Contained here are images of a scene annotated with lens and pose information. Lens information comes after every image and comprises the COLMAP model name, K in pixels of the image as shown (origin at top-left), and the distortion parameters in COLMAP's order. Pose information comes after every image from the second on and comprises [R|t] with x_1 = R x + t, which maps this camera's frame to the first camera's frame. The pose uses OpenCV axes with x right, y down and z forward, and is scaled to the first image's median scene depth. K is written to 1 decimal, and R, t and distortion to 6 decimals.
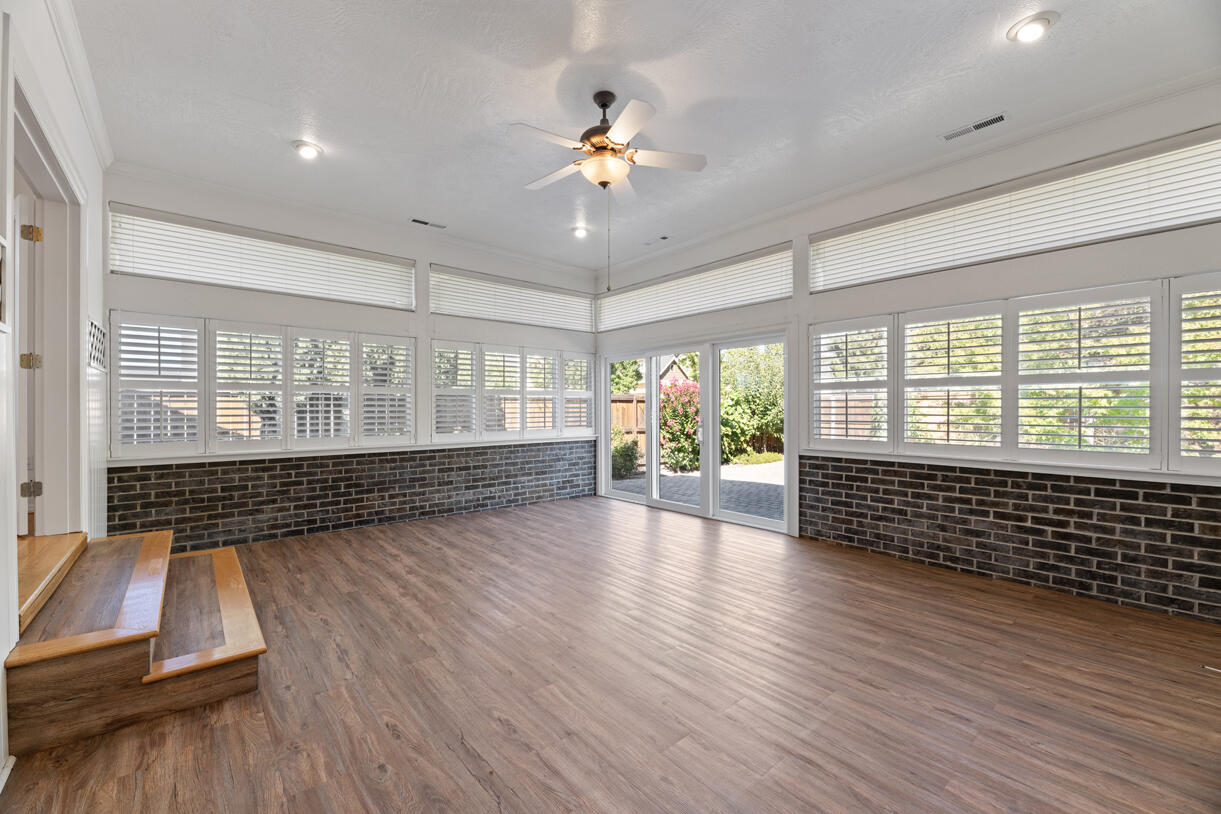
lens RADIAL K [[492.3, 0, 606.3], [0, 492.3, 408.1], [0, 0, 1]] dist [-0.002903, -0.000500]
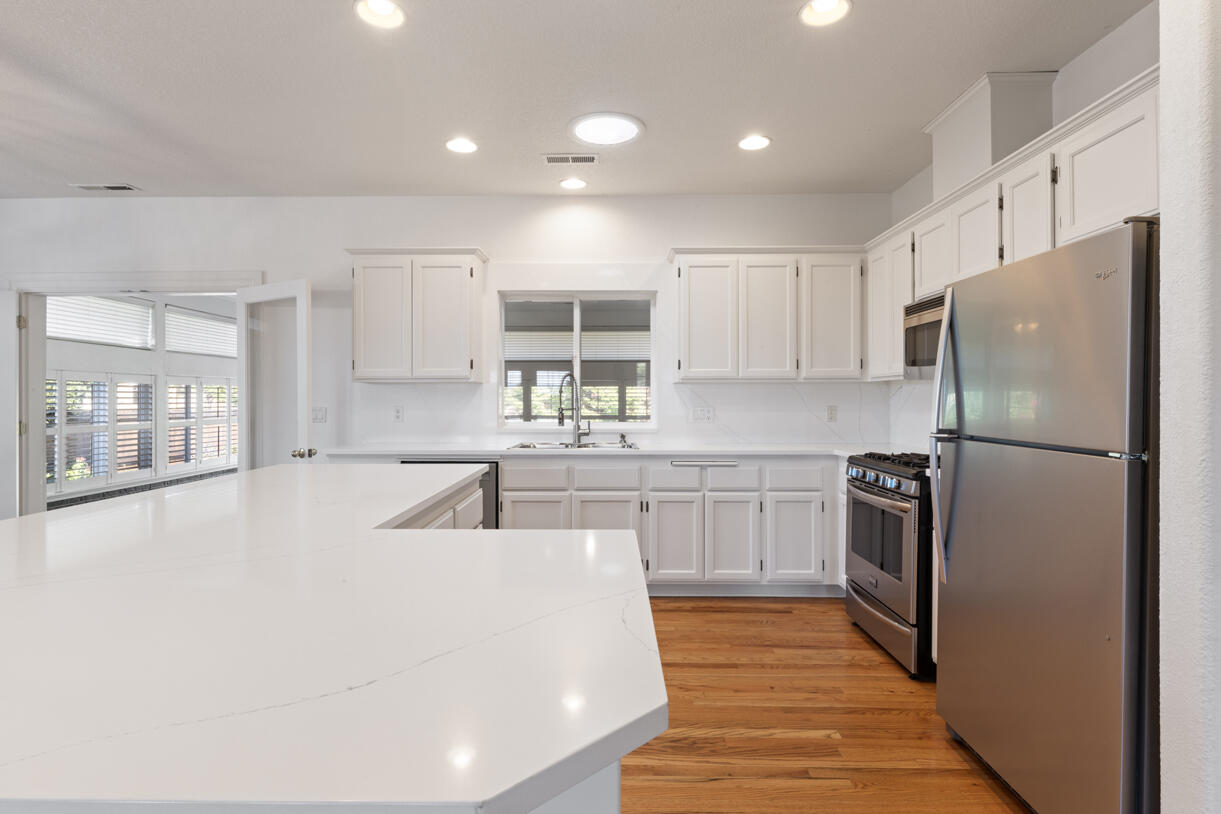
lens RADIAL K [[614.3, 0, 611.0], [0, 614.3, 397.9], [0, 0, 1]] dist [0.000882, -0.000199]
pose [[0.655819, -0.000754, 0.754918, -1.033360], [0.003682, 0.999991, -0.002199, -0.122799], [-0.754909, 0.004222, 0.655816, -0.838234]]
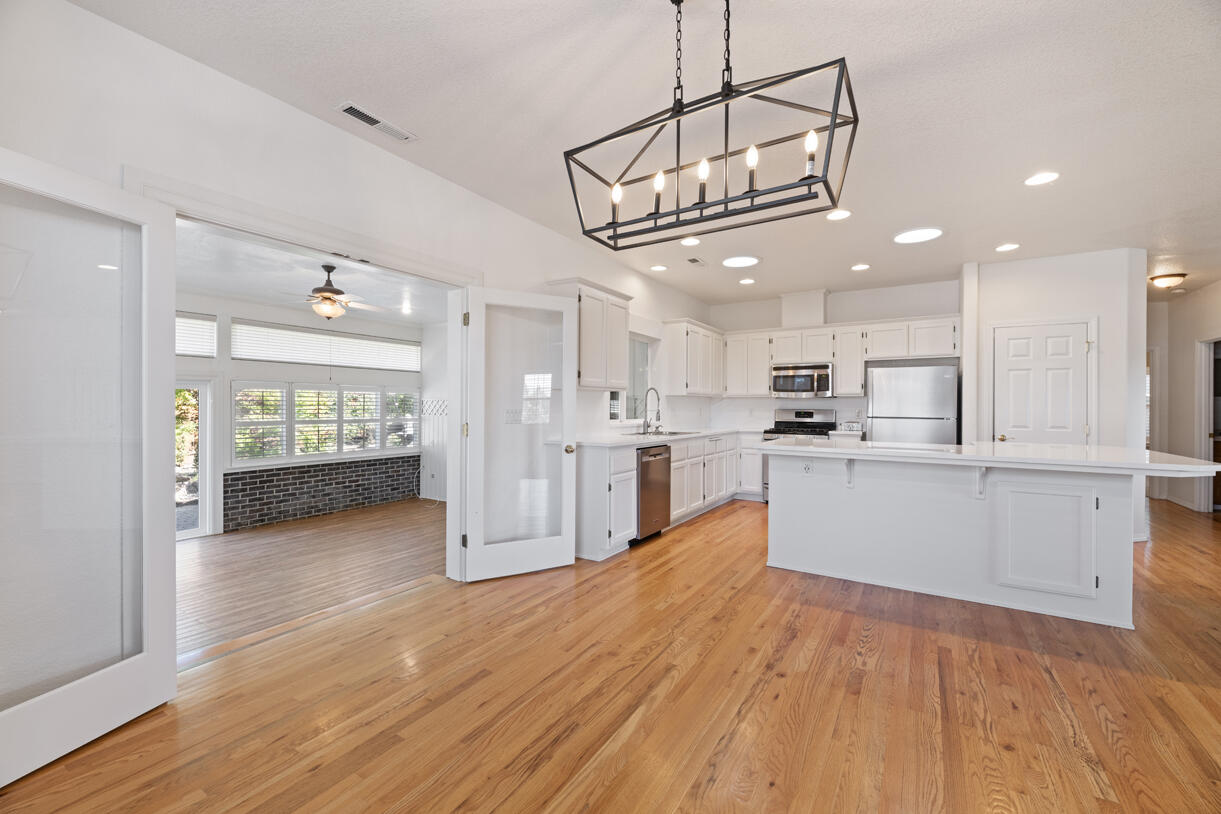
lens RADIAL K [[496.8, 0, 606.5], [0, 496.8, 402.1], [0, 0, 1]] dist [-0.003420, -0.000944]
pose [[-0.296082, 0.007176, 0.955136, -1.539473], [-0.002170, 0.999964, -0.008186, -0.117305], [-0.955160, -0.004496, -0.296056, 0.471357]]
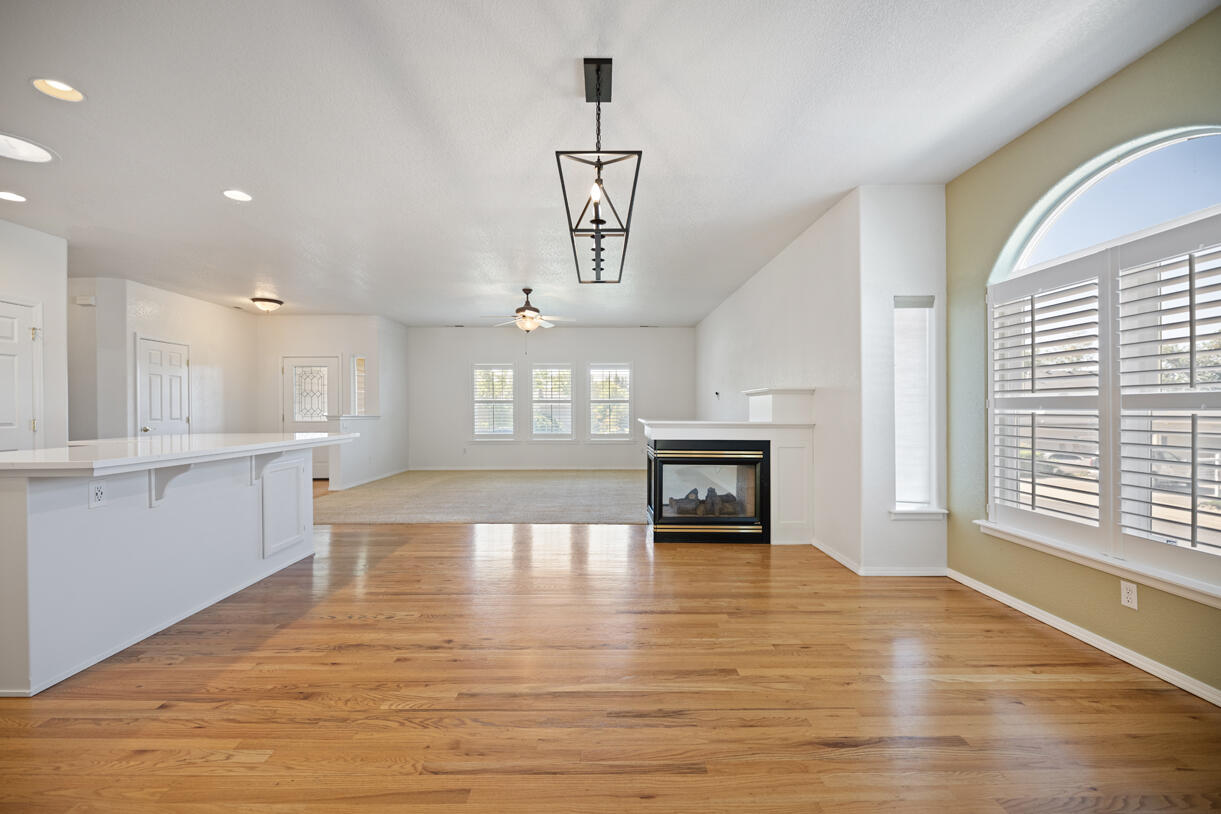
lens RADIAL K [[492.3, 0, 606.3], [0, 492.3, 408.1], [0, 0, 1]] dist [-0.002903, -0.000500]
pose [[-0.639834, 0.004812, -0.768498, -0.690542], [0.002964, 0.999988, 0.003794, -0.100902], [0.768507, 0.000150, -0.639841, 0.656044]]
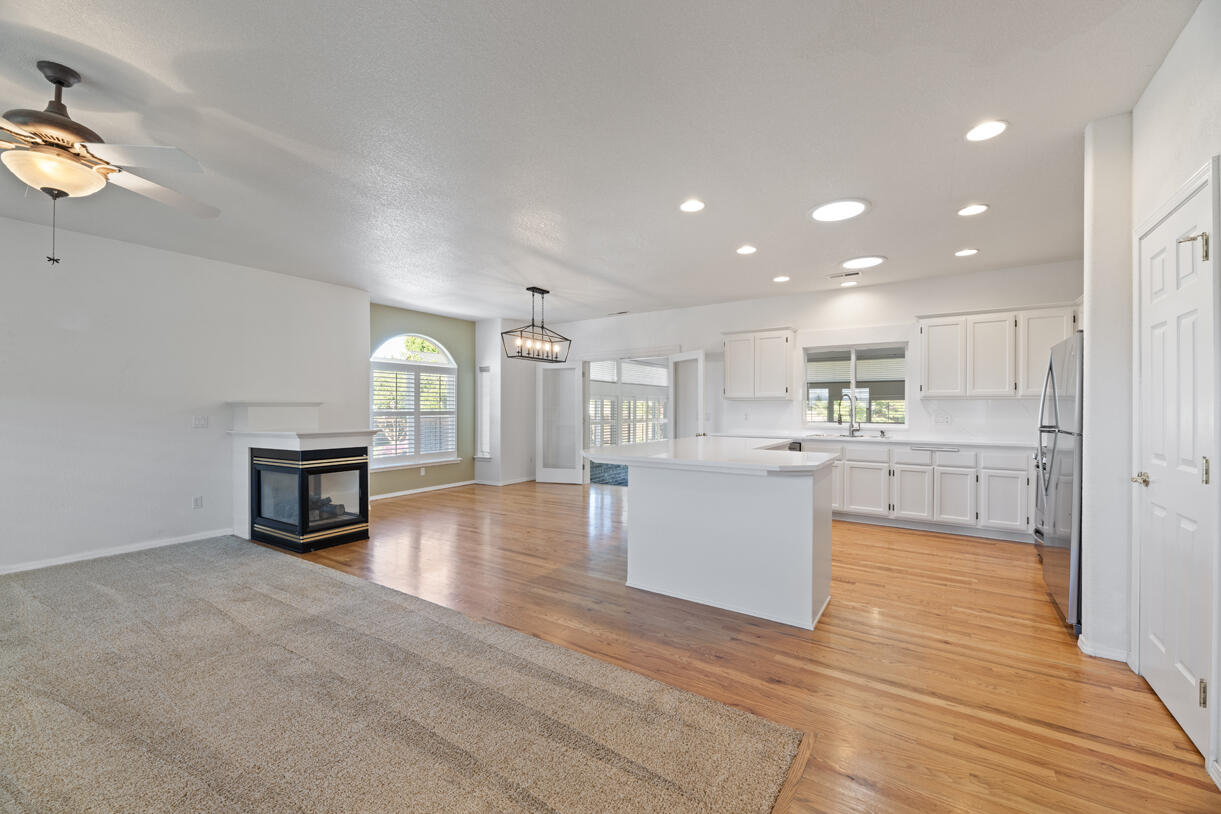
lens RADIAL K [[492.3, 0, 606.3], [0, 492.3, 408.1], [0, 0, 1]] dist [-0.002903, -0.000500]
pose [[0.963707, 0.003905, 0.266935, -1.362681], [-0.002900, 0.999987, -0.004160, -0.118602], [-0.266948, 0.003235, 0.963706, -1.318195]]
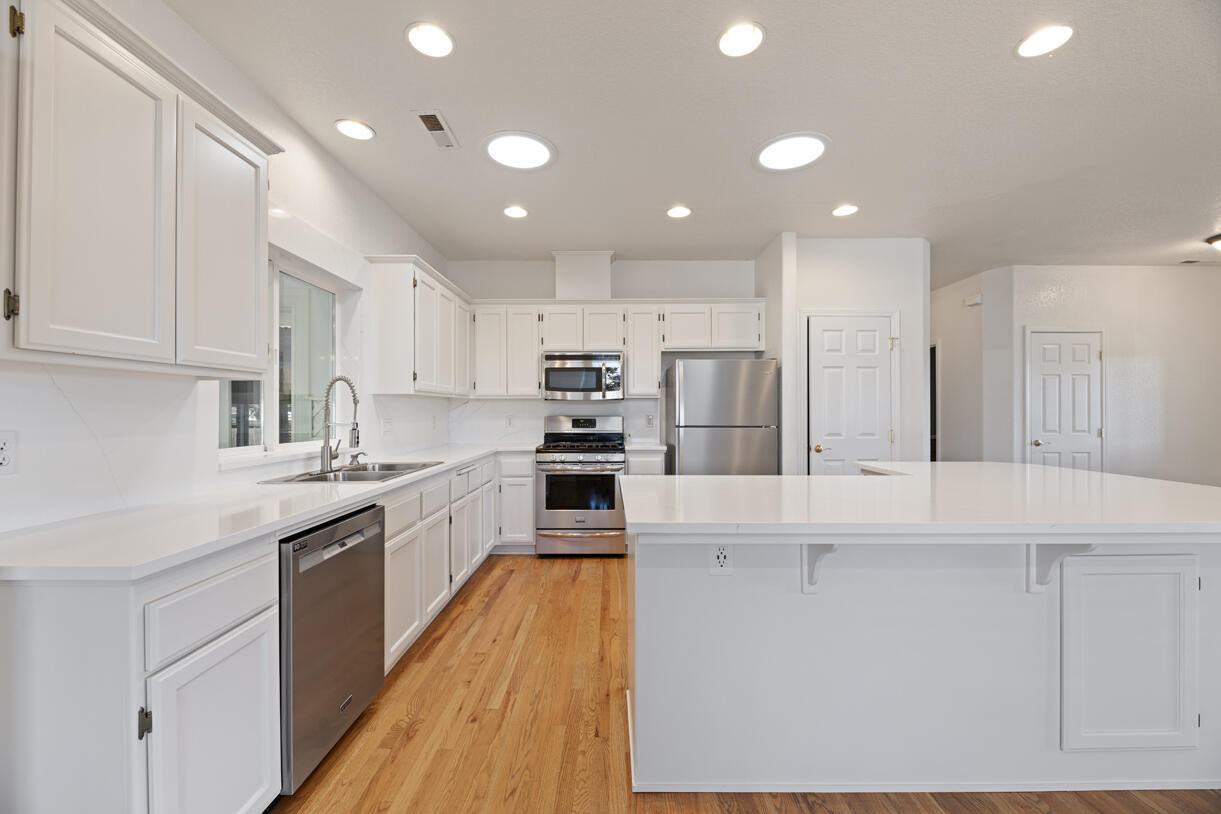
lens RADIAL K [[492.3, 0, 606.3], [0, 492.3, 408.1], [0, 0, 1]] dist [-0.002903, -0.000500]
pose [[-0.755840, 0.004706, 0.654739, -0.950544], [0.004158, 0.999989, -0.002387, -0.124308], [-0.654743, 0.000918, -0.755851, 0.204436]]
